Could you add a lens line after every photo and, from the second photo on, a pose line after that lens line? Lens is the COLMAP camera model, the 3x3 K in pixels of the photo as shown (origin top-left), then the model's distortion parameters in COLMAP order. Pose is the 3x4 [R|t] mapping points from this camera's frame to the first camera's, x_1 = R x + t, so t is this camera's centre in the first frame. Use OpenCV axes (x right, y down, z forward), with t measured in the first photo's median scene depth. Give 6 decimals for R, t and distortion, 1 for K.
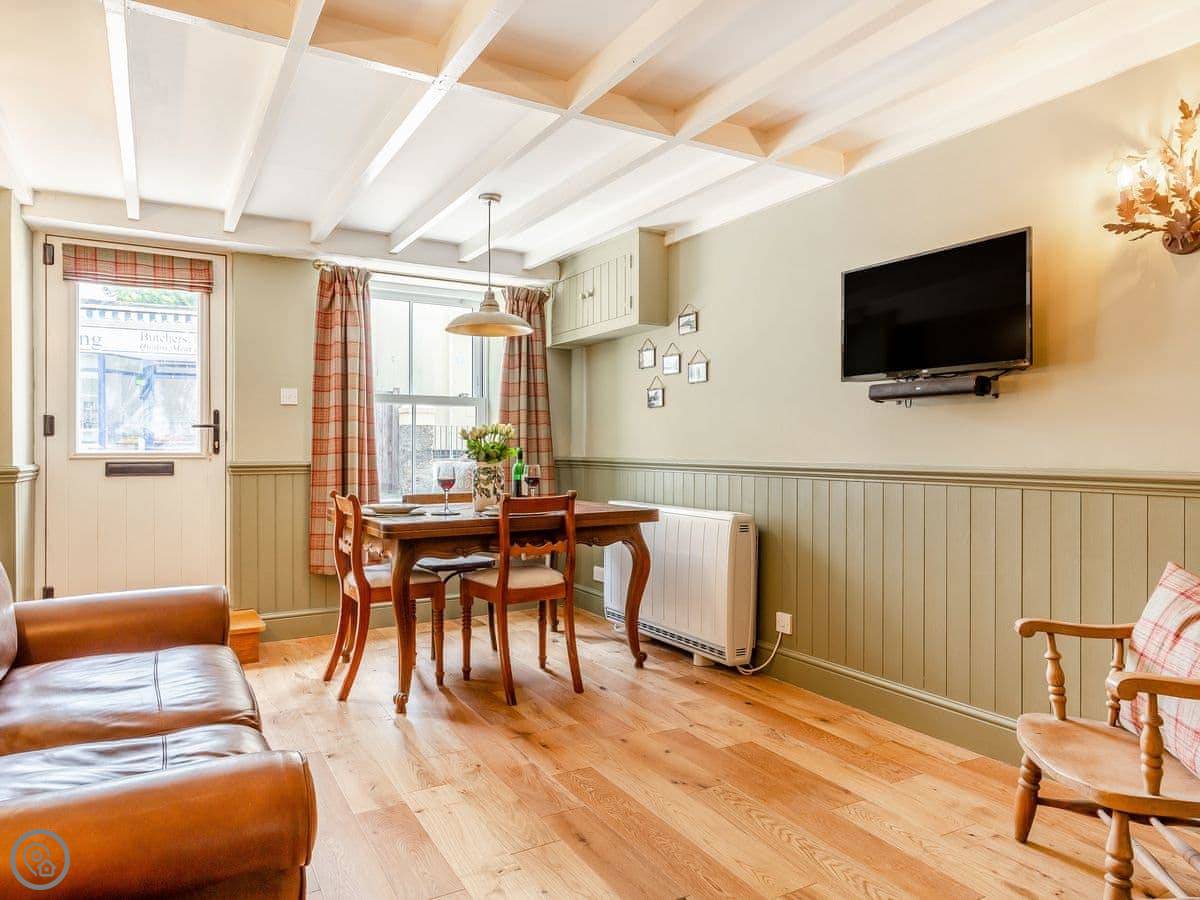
lens RADIAL K [[766.7, 0, 600.0], [0, 766.7, 450.0], [0, 0, 1]] dist [0.002293, 0.000249]
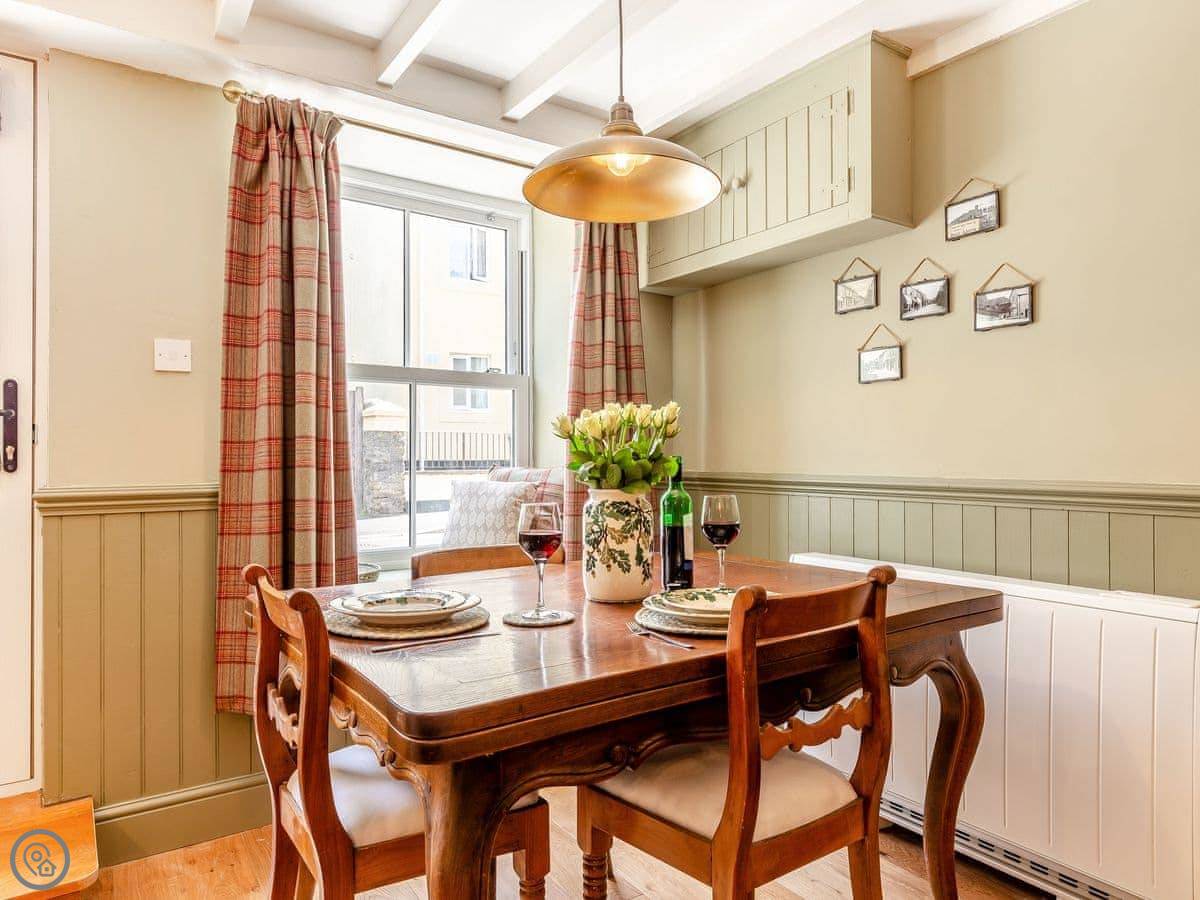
lens RADIAL K [[705.4, 0, 600.0], [0, 705.4, 450.0], [0, 0, 1]] dist [0.003384, -0.001634]
pose [[0.996632, -0.003310, 0.081932, -0.167848], [0.004268, 0.999924, -0.011526, -0.002035], [-0.081887, 0.011837, 0.996571, 0.524263]]
